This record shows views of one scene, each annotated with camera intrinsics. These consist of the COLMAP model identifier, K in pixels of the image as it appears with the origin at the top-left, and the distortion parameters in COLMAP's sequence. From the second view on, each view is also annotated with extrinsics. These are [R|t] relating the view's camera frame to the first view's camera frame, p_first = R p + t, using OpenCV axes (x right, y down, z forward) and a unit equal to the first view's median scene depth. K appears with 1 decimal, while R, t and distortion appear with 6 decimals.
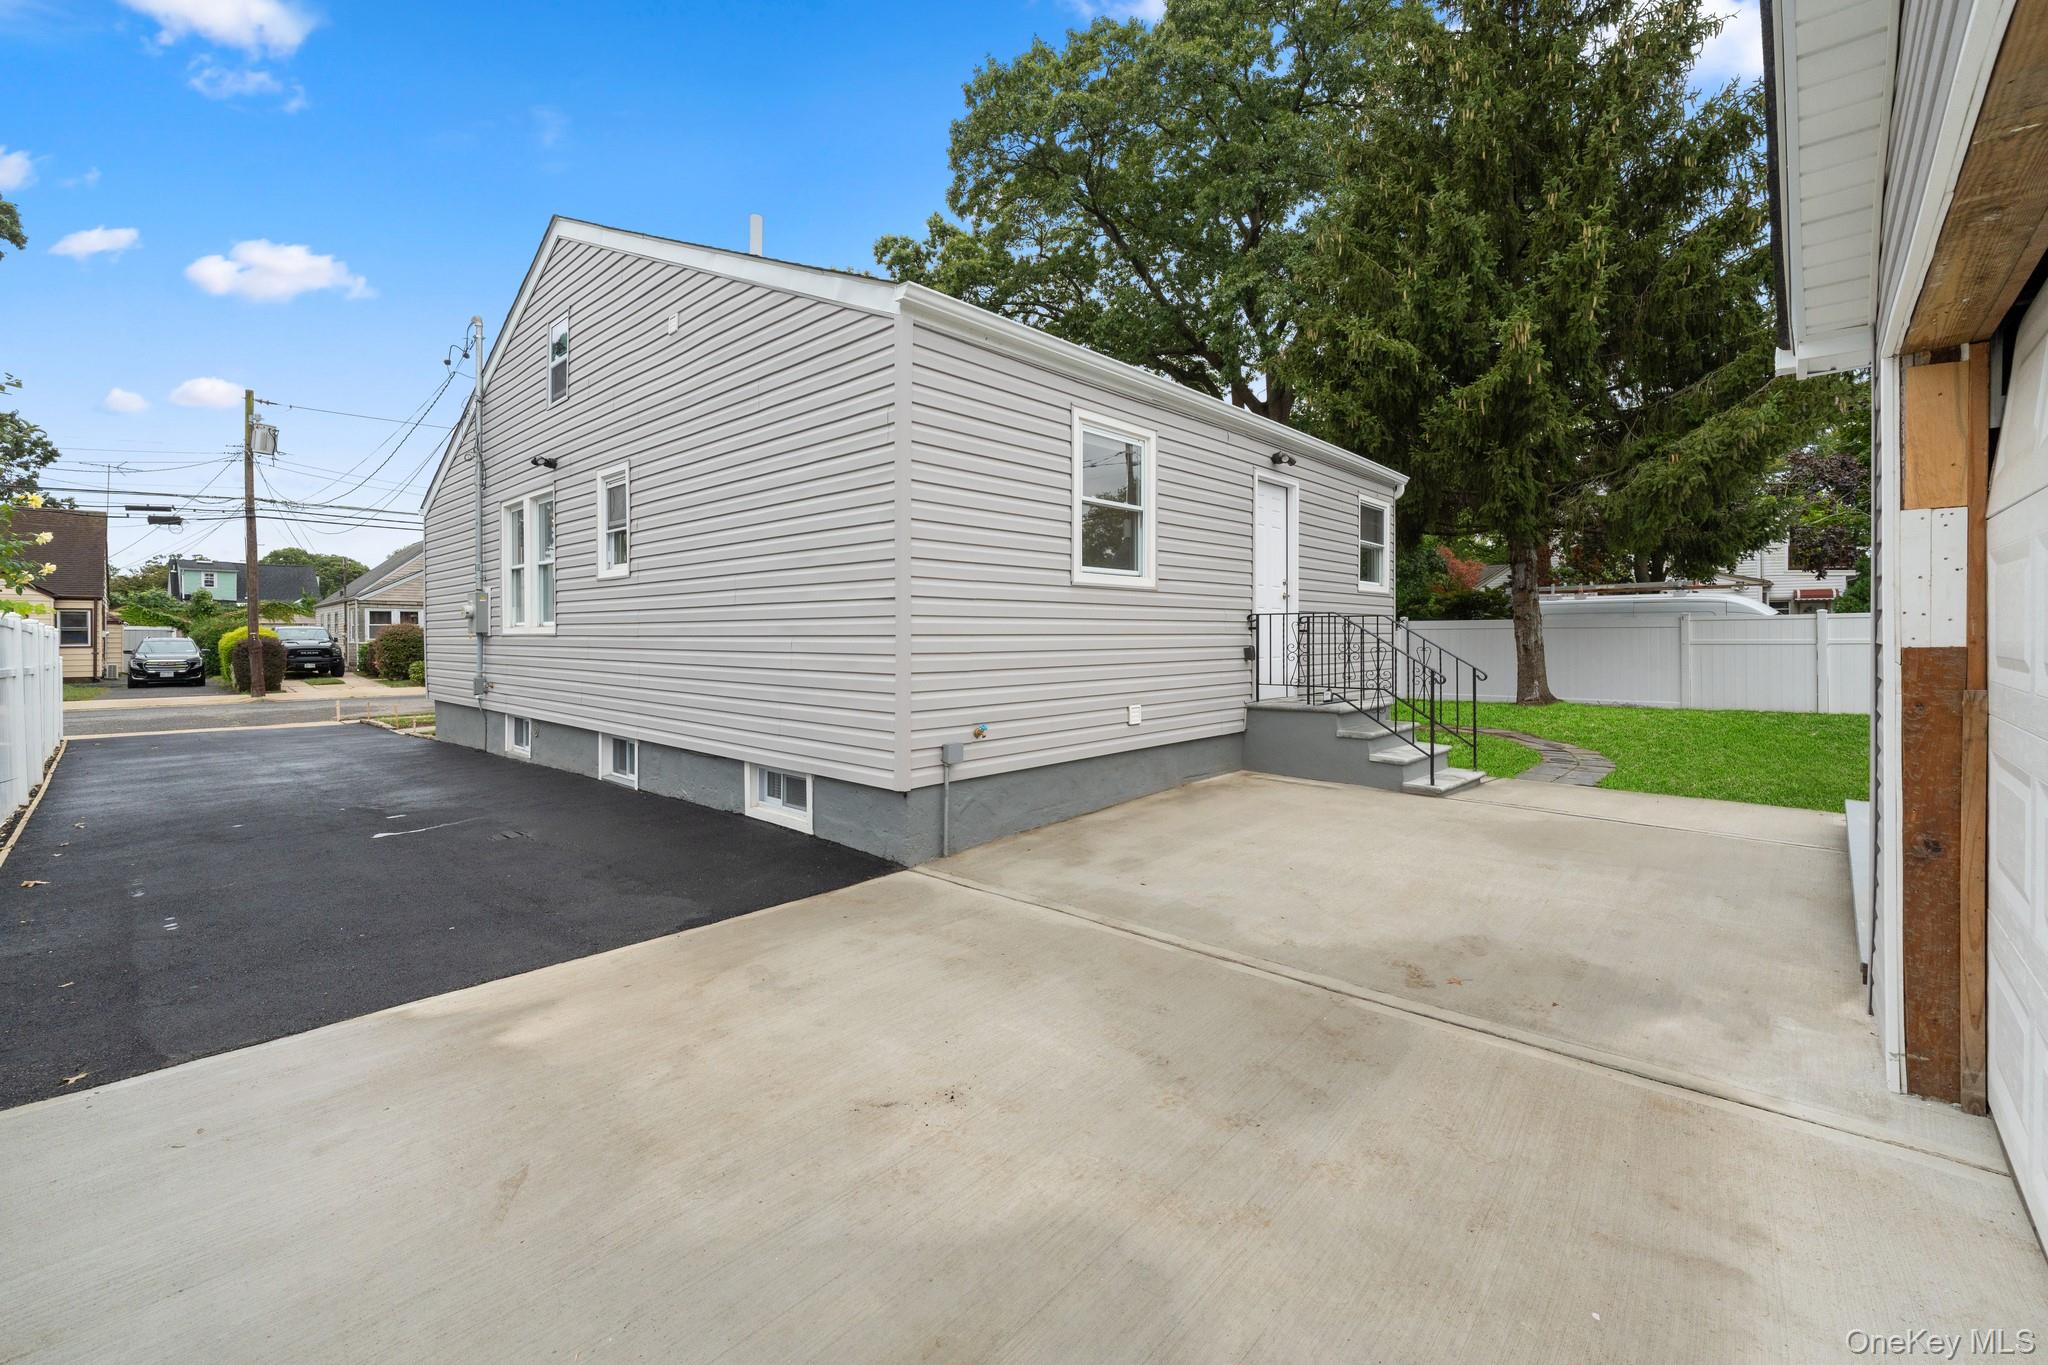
lens RADIAL K [[837.8, 0, 1022.4], [0, 837.8, 647.4], [0, 0, 1]] dist [0.002596, -0.000968]
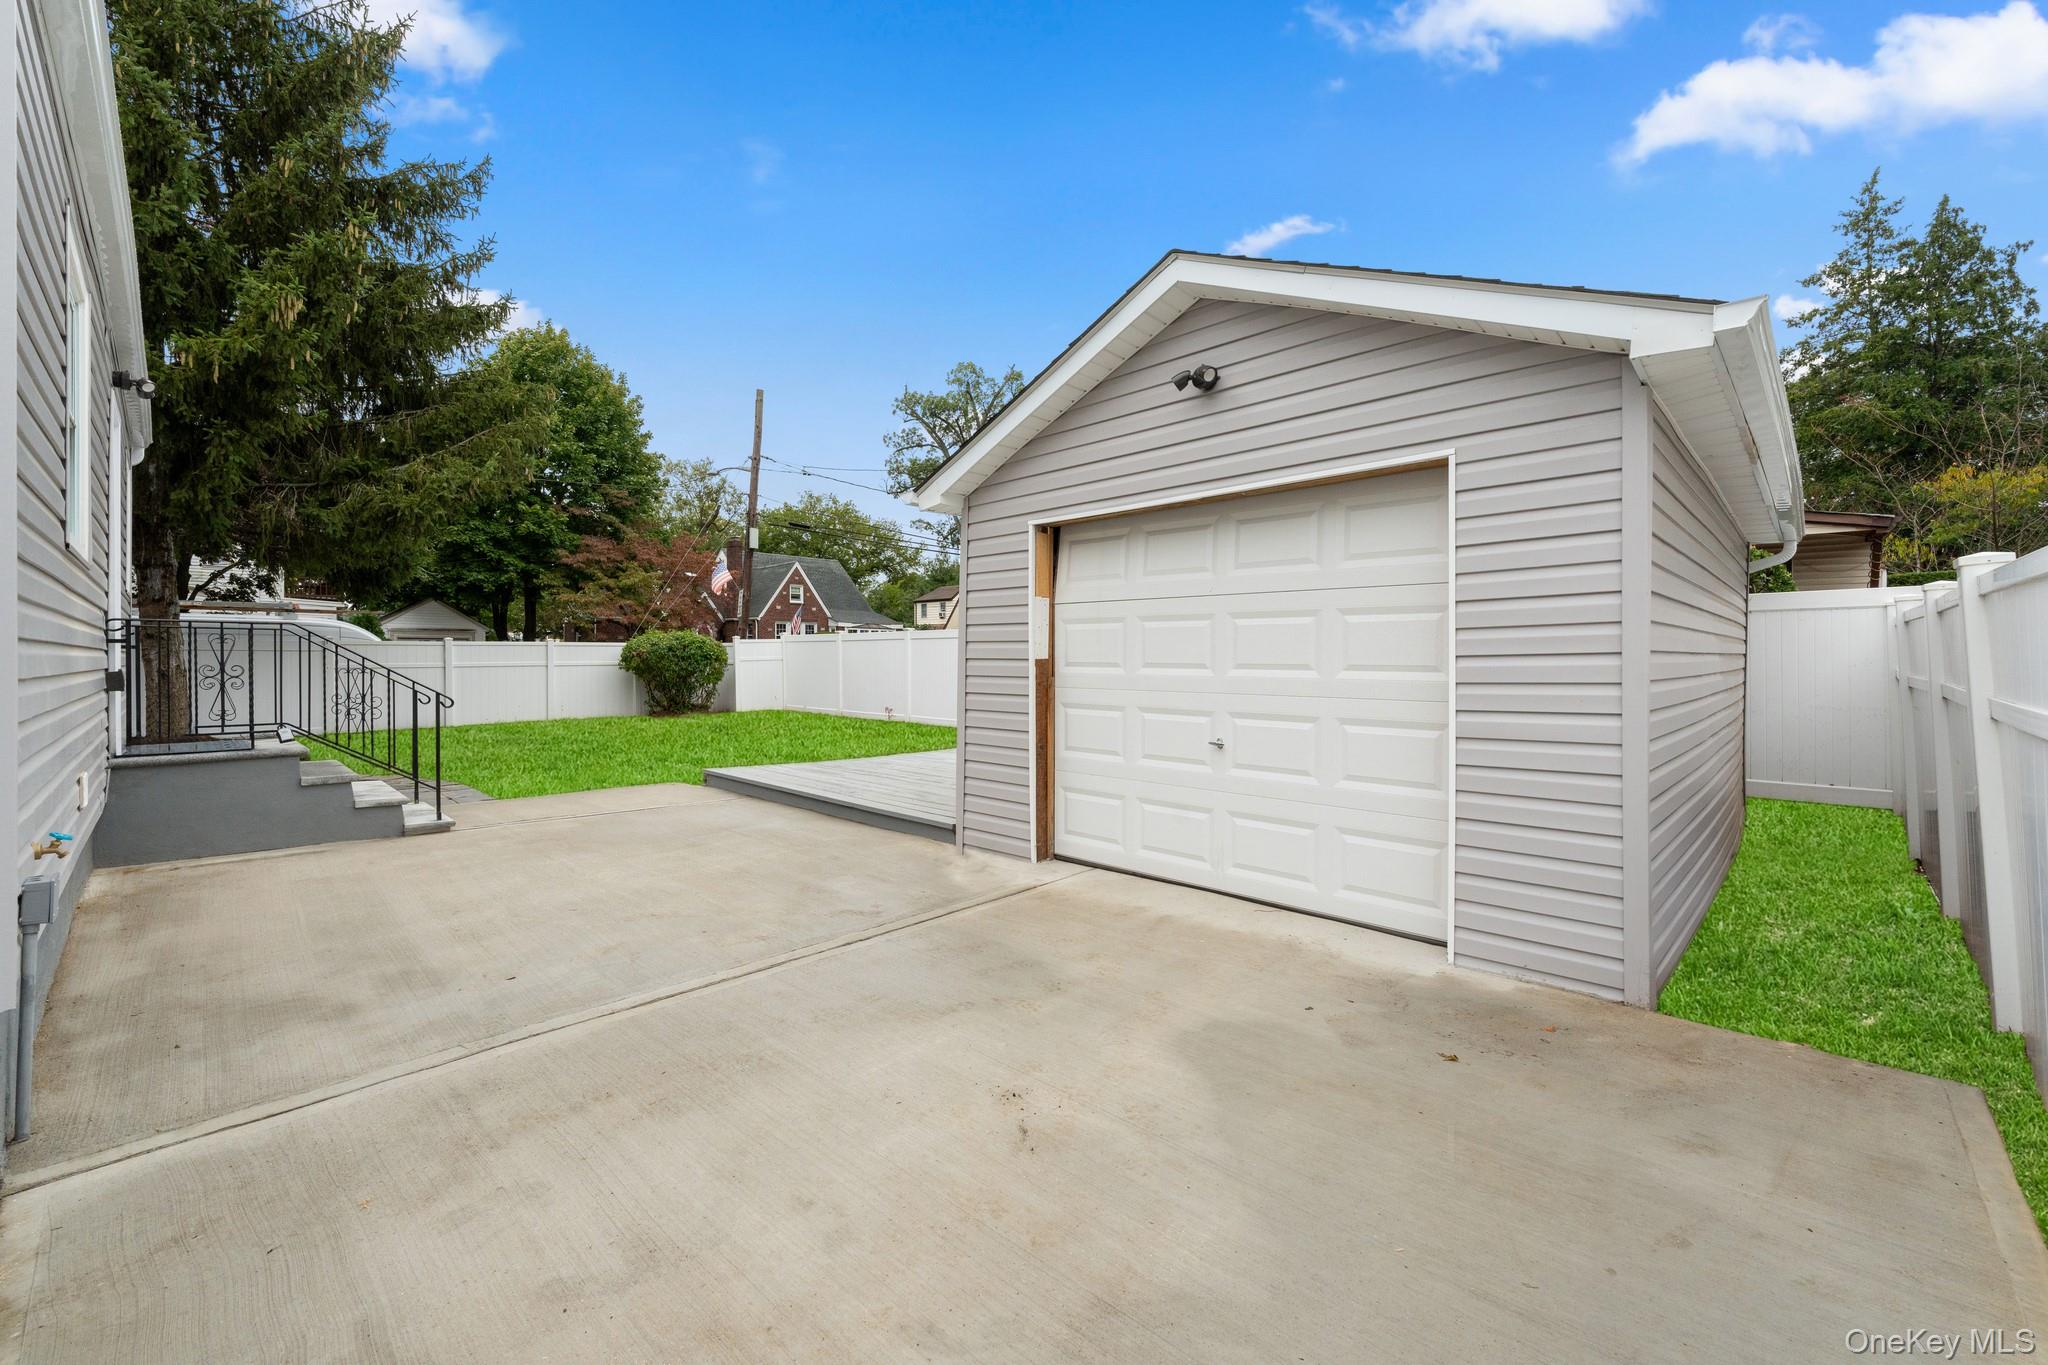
lens RADIAL K [[837.8, 0, 1023.2], [0, 837.8, 665.7], [0, 0, 1]] dist [0.002596, -0.000968]
pose [[0.013464, -0.000328, 0.999909, -1.009612], [0.012259, 0.999925, 0.000163, 0.014653], [-0.999834, 0.012256, 0.013467, 0.888948]]
